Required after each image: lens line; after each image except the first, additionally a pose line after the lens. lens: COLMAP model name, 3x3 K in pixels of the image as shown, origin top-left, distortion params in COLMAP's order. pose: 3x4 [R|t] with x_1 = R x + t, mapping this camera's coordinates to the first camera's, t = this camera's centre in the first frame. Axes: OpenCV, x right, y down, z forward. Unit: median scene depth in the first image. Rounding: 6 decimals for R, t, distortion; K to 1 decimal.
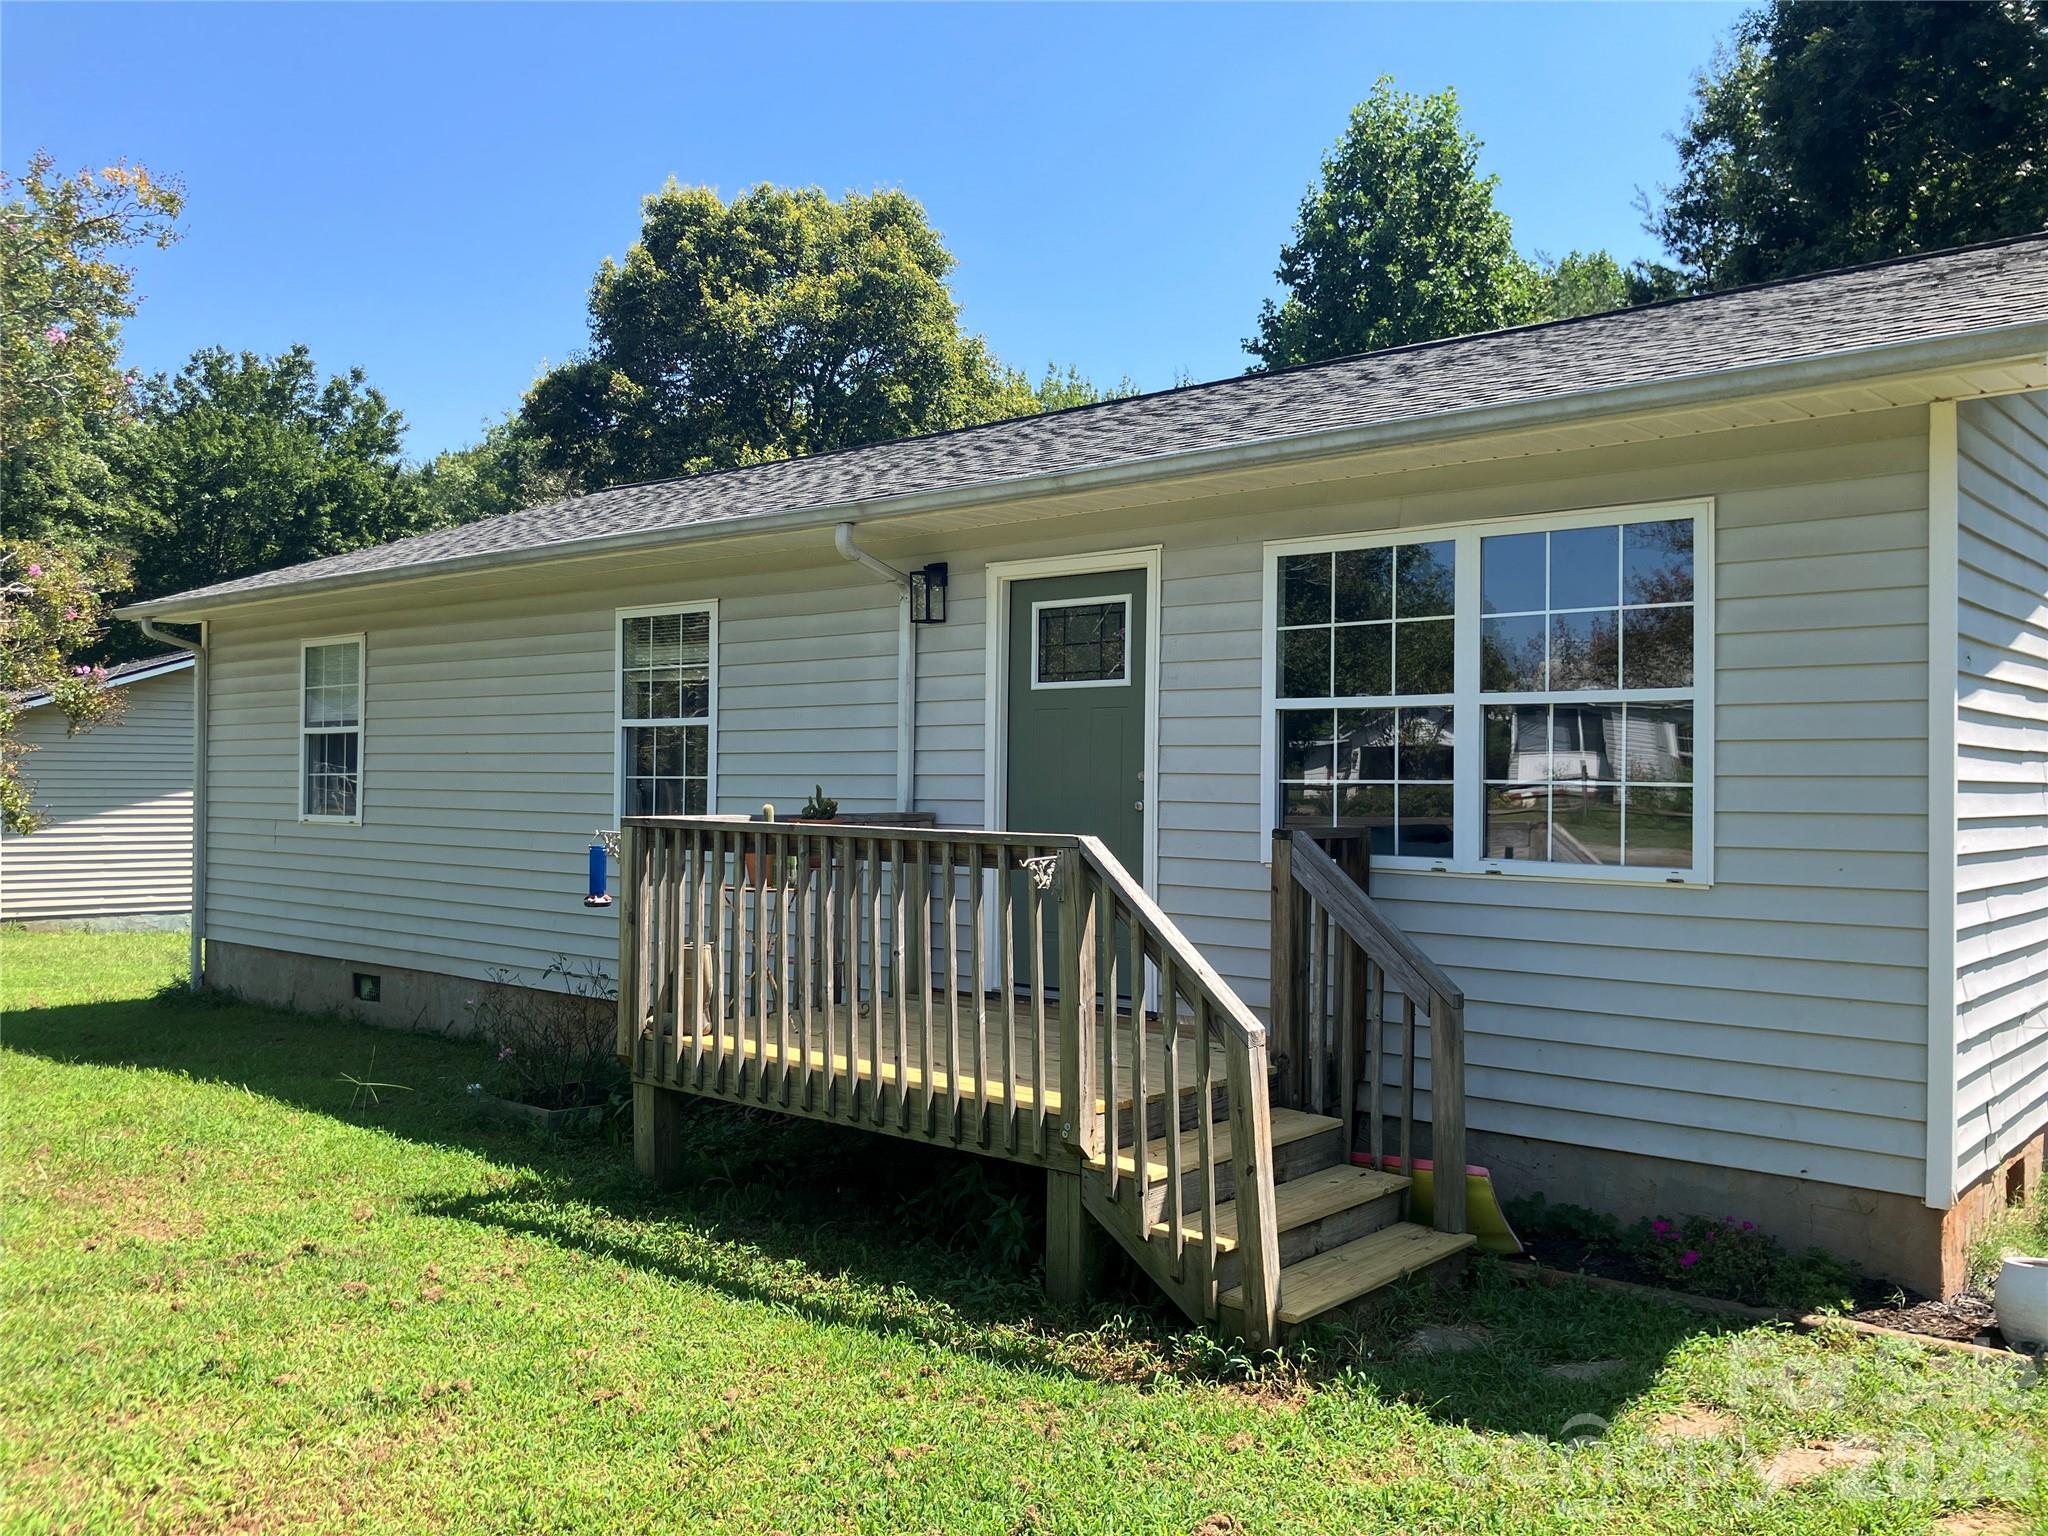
lens RADIAL K [[1700.0, 0, 1024.0], [0, 1700.0, 768.0], [0, 0, 1]] dist [0.005998, 0.001674]
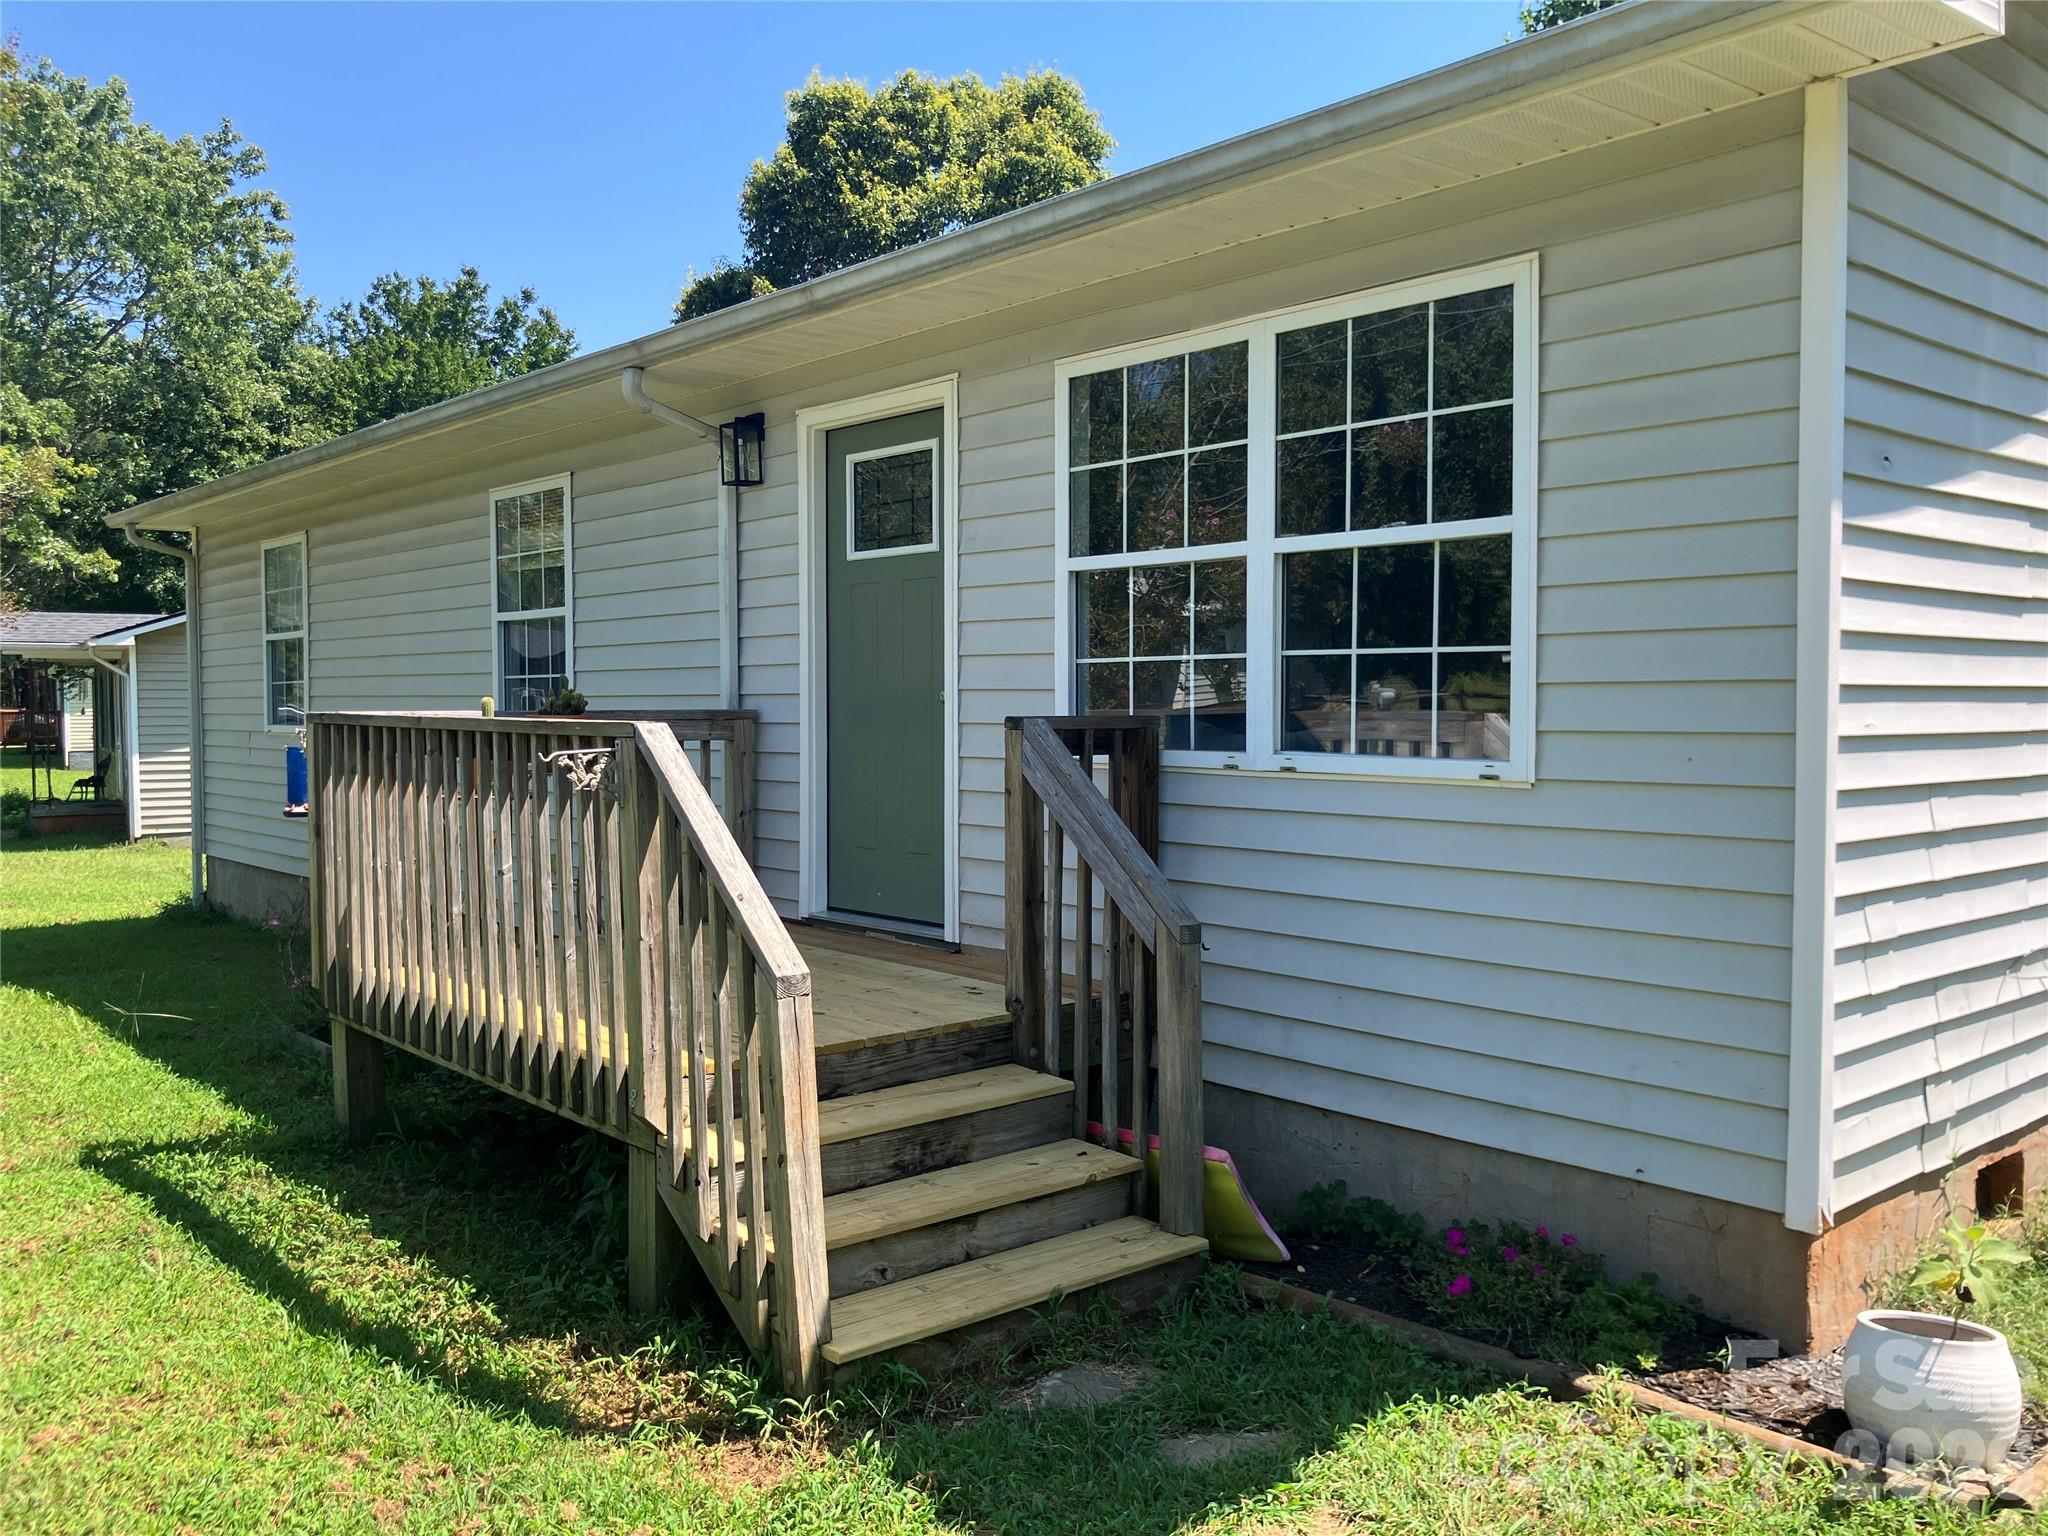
lens RADIAL K [[1711.9, 0, 1024.0], [0, 1711.9, 768.0], [0, 0, 1]] dist [-0.000512, -0.001586]
pose [[0.989485, -0.005524, -0.144527, 0.231858], [0.012393, 0.998834, 0.046669, 0.019704], [0.144101, -0.047969, 0.988400, 0.183980]]
